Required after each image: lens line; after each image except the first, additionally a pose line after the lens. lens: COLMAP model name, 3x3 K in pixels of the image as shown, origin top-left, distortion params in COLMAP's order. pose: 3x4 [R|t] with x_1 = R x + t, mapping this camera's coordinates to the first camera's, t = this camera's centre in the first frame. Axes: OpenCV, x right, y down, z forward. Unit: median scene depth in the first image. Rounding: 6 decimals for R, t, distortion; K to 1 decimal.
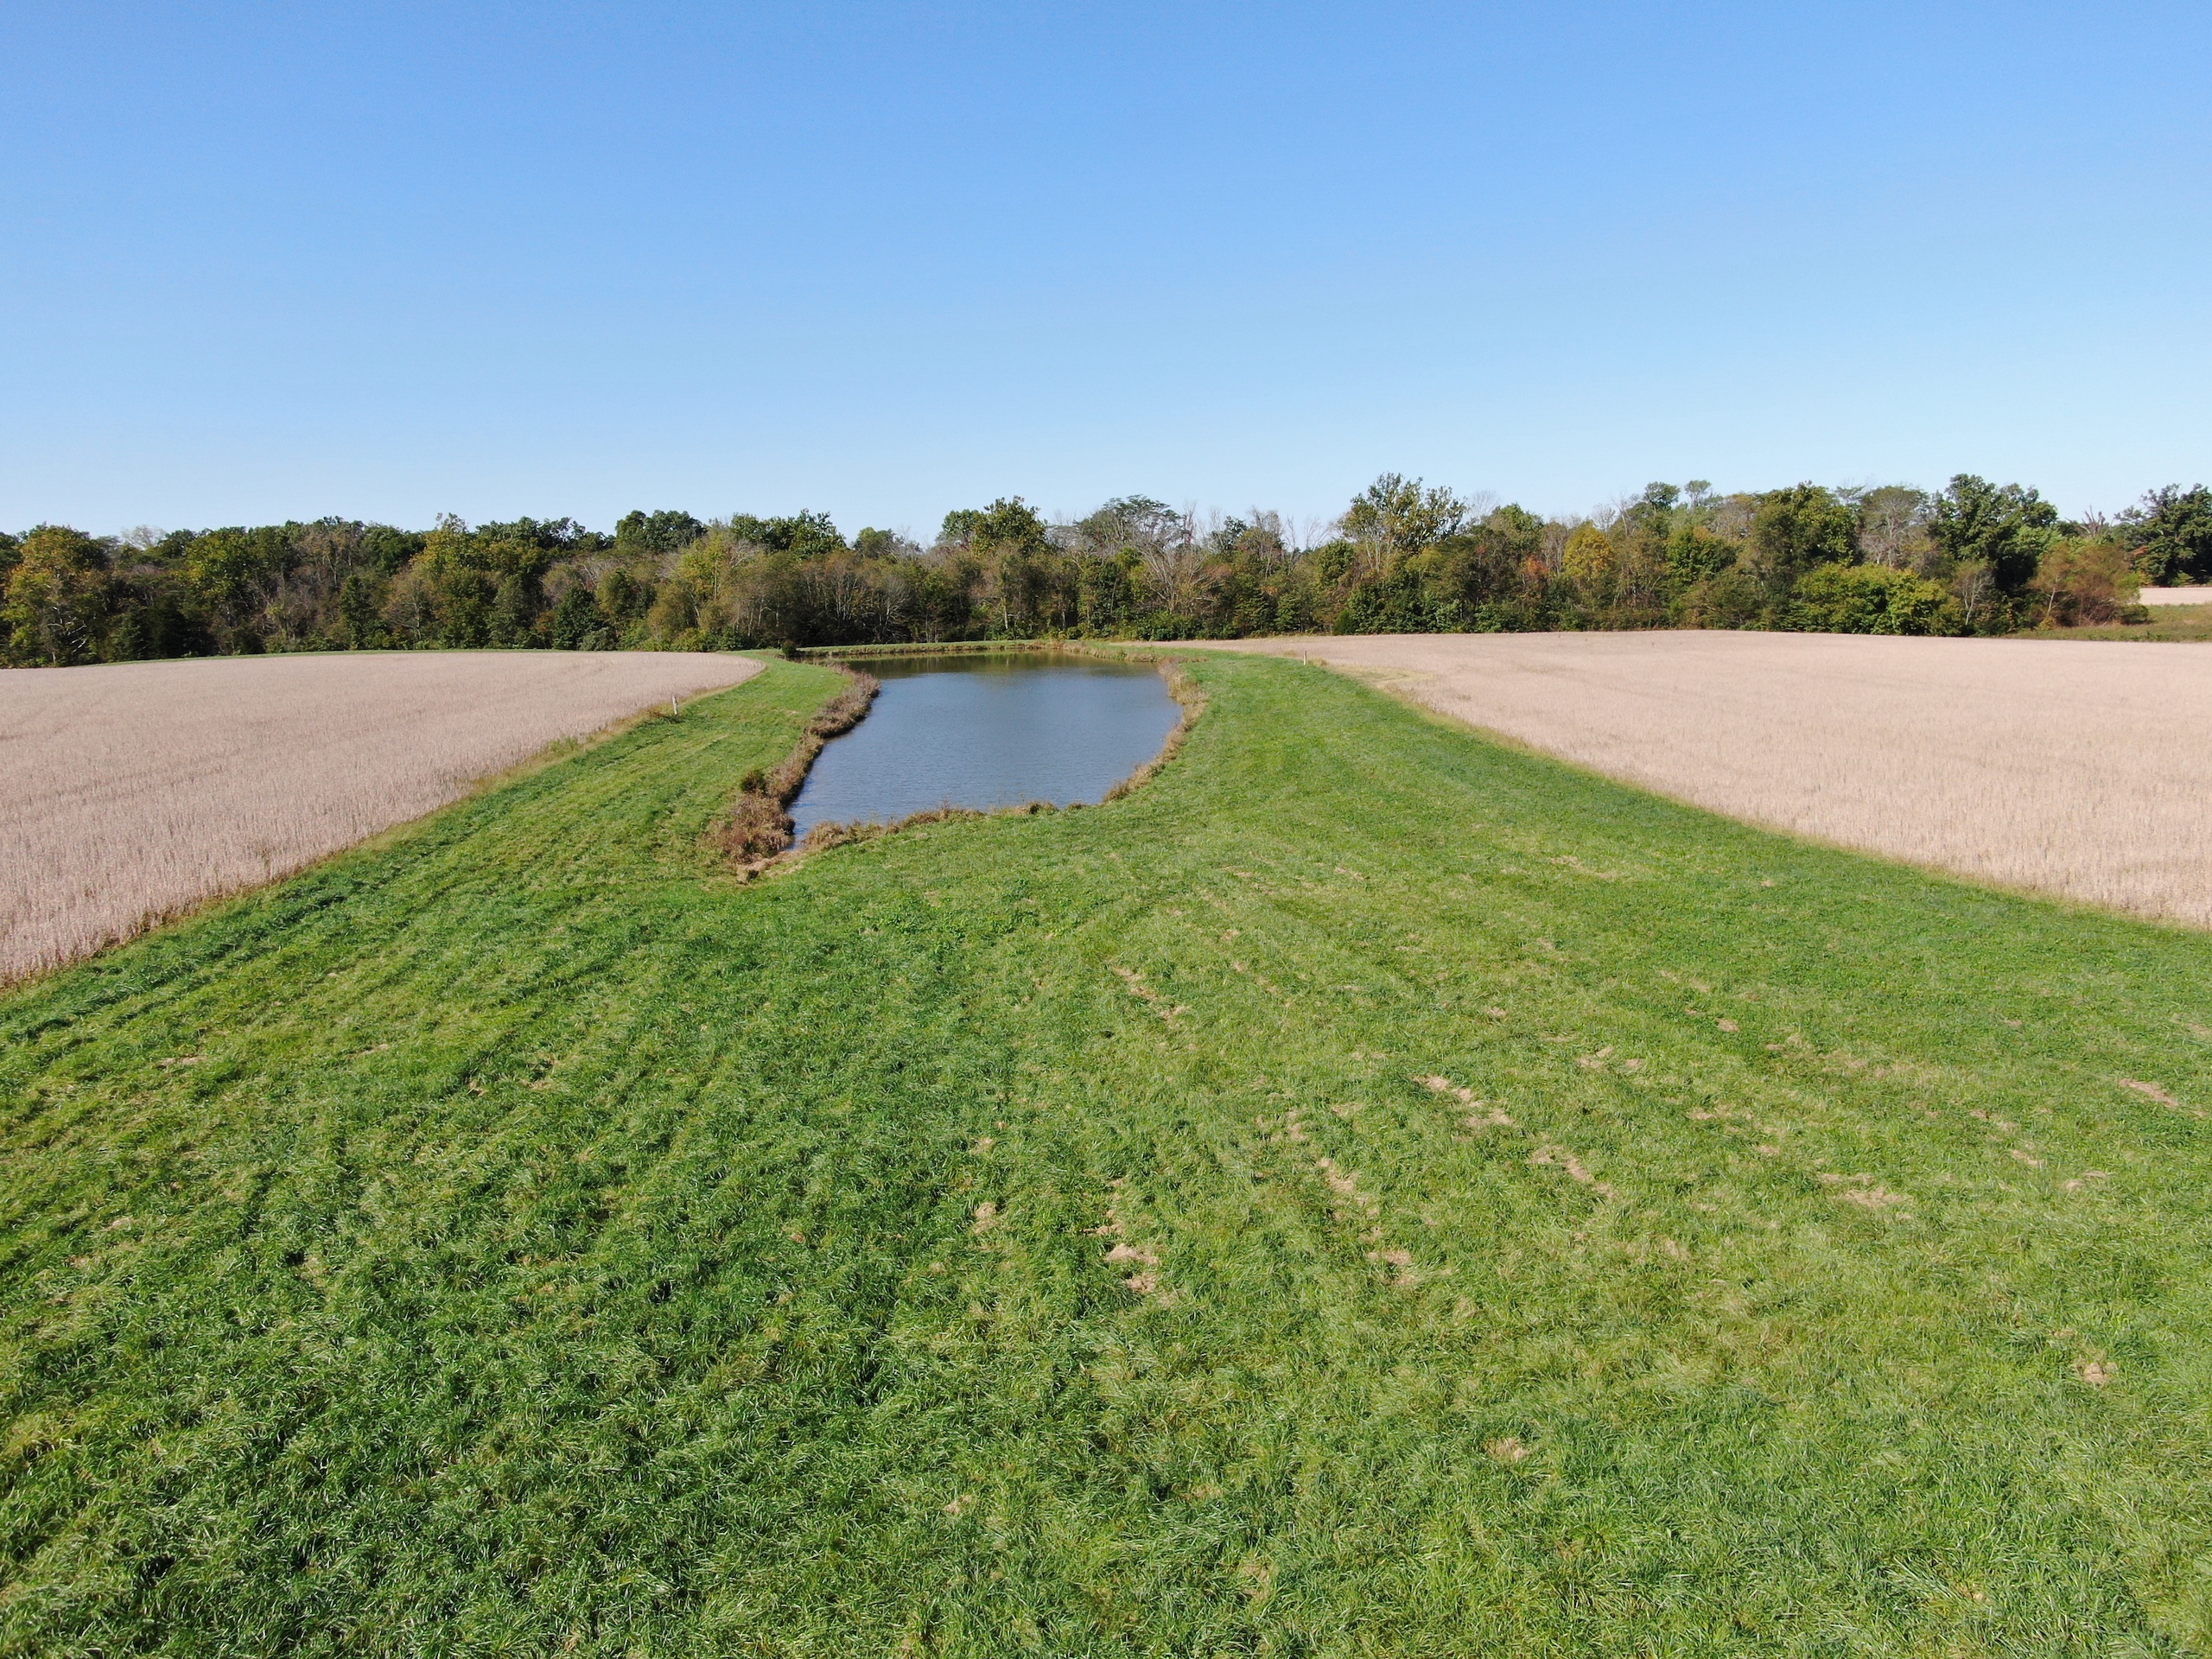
lens RADIAL K [[1595.8, 0, 1106.0], [0, 1595.8, 829.5], [0, 0, 1]] dist [-0.008494, 0.006556]
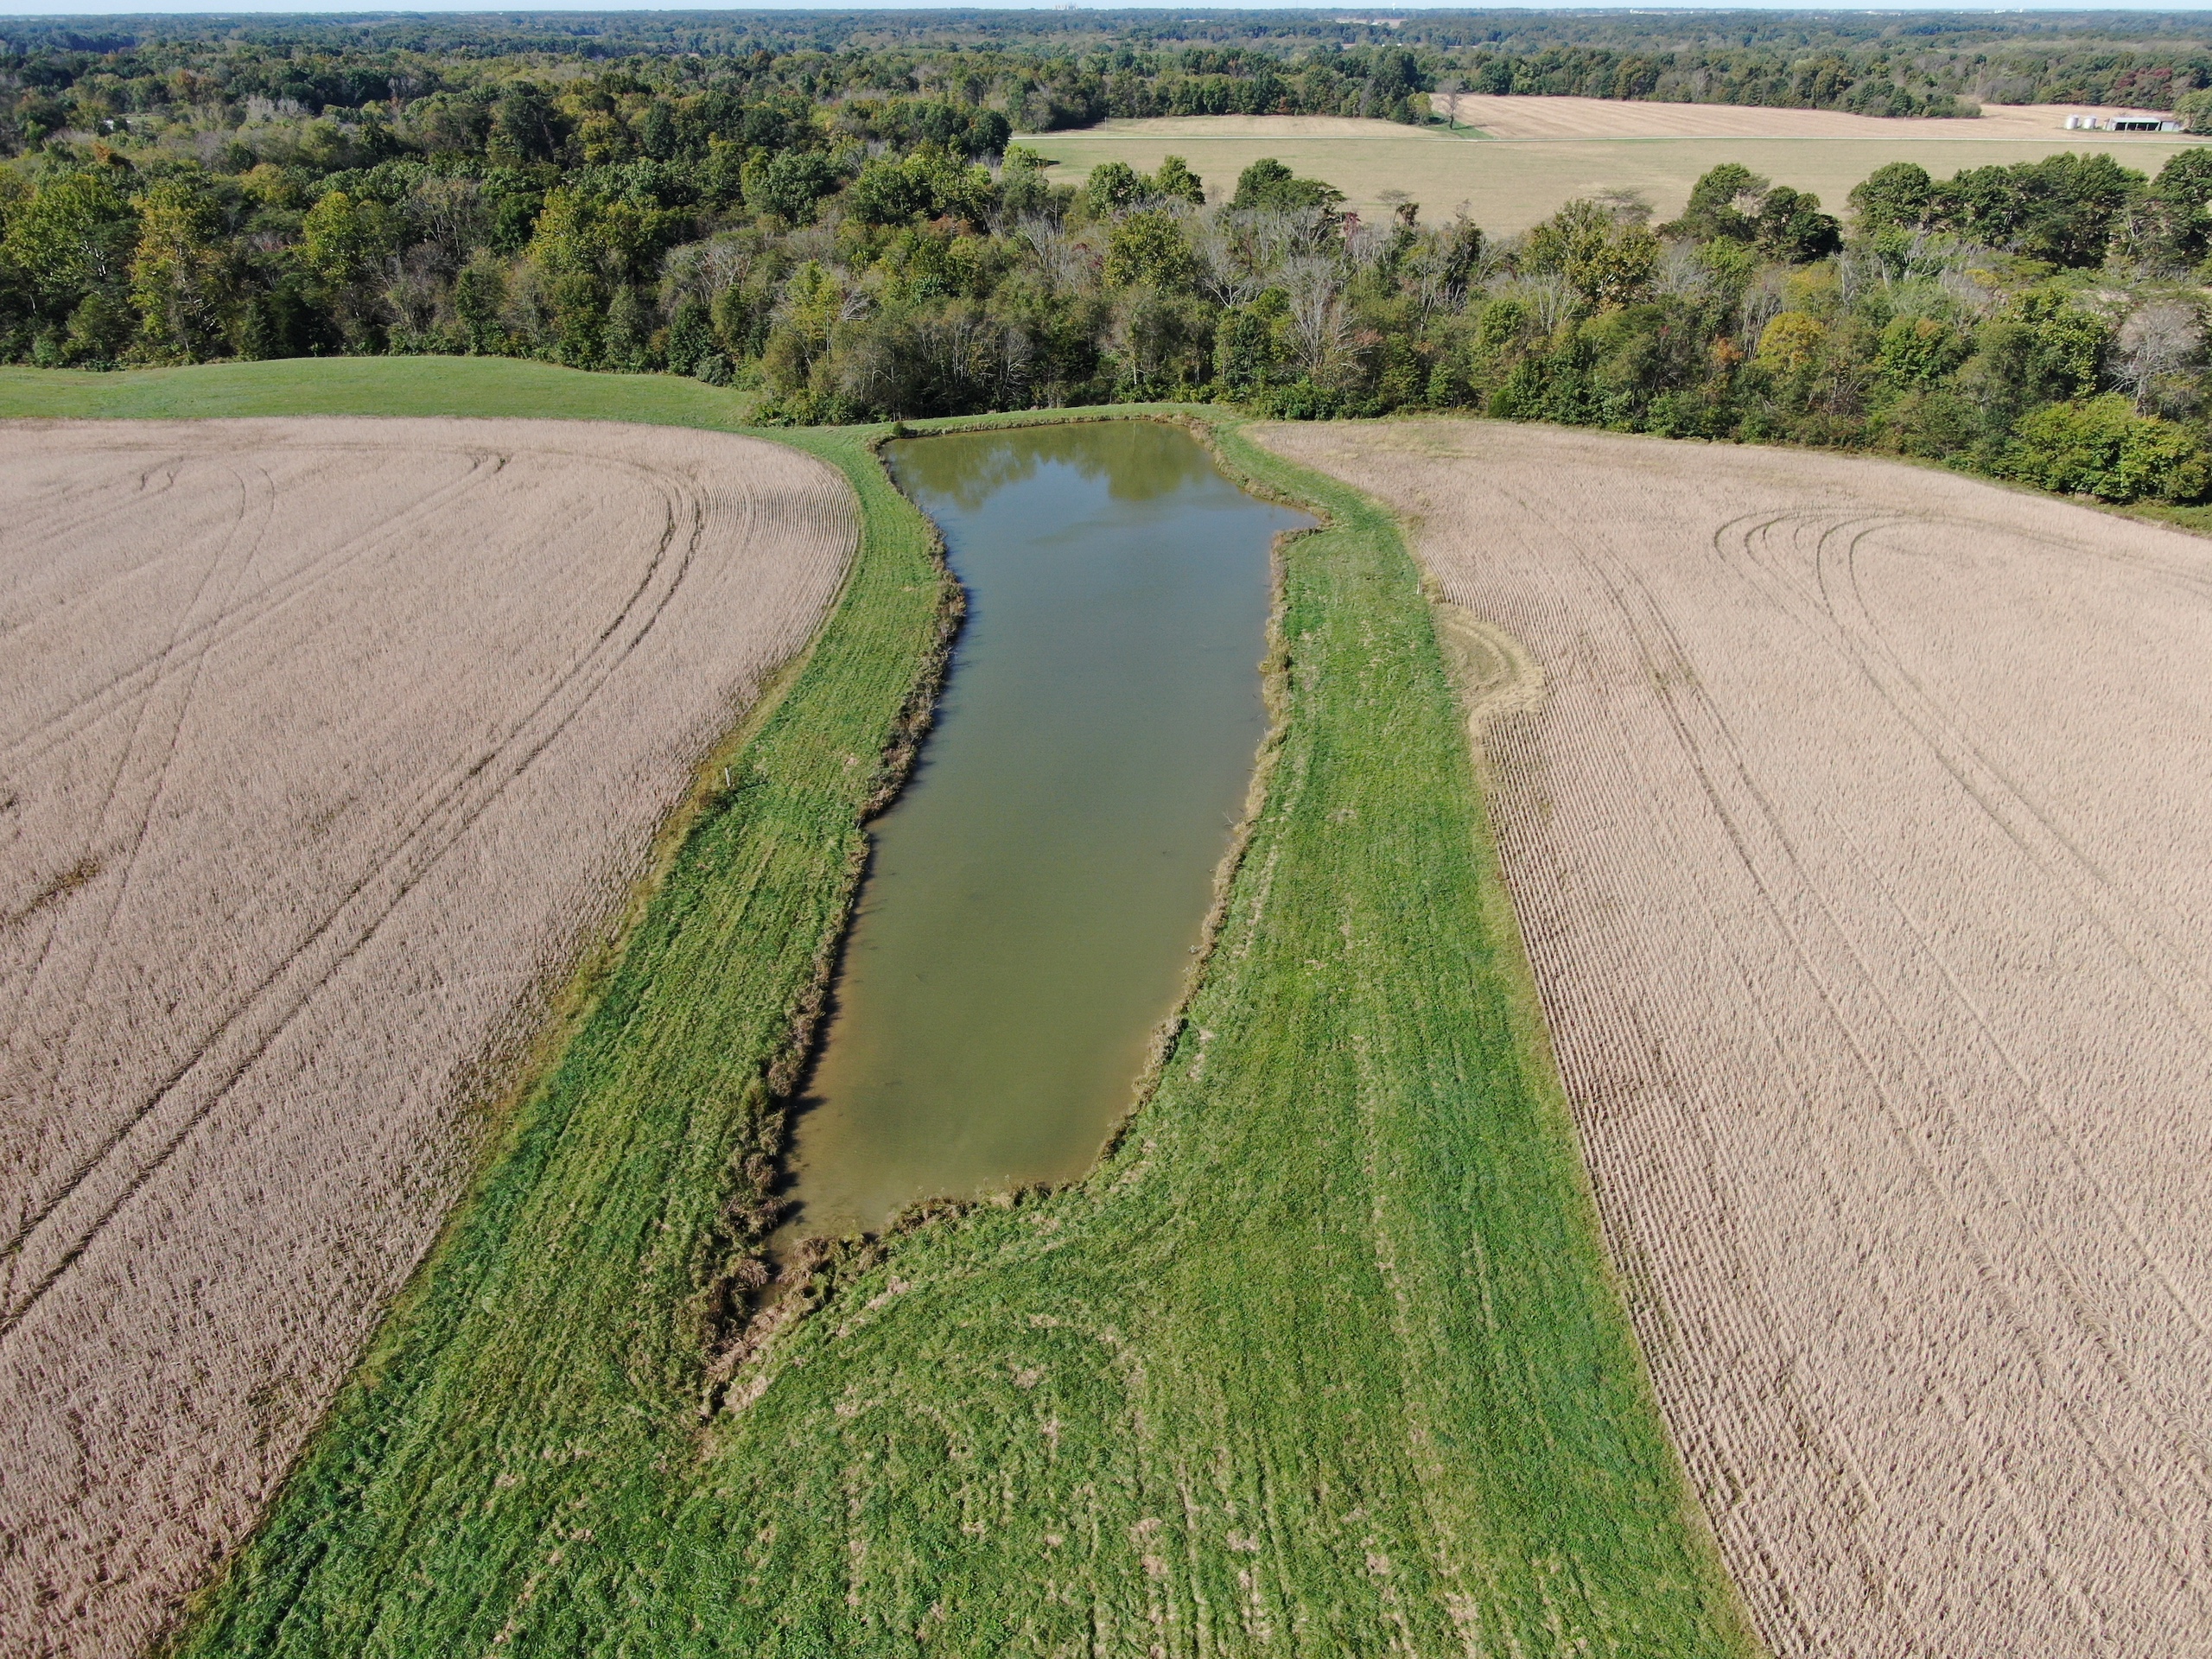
lens RADIAL K [[1582.3, 0, 1106.0], [0, 1582.3, 829.5], [0, 0, 1]] dist [-0.000354, -0.003385]
pose [[0.992777, 0.072423, -0.095645, 0.028607], [-0.038266, 0.946750, 0.319688, -0.176583], [0.113704, -0.313719, 0.942683, 0.042431]]
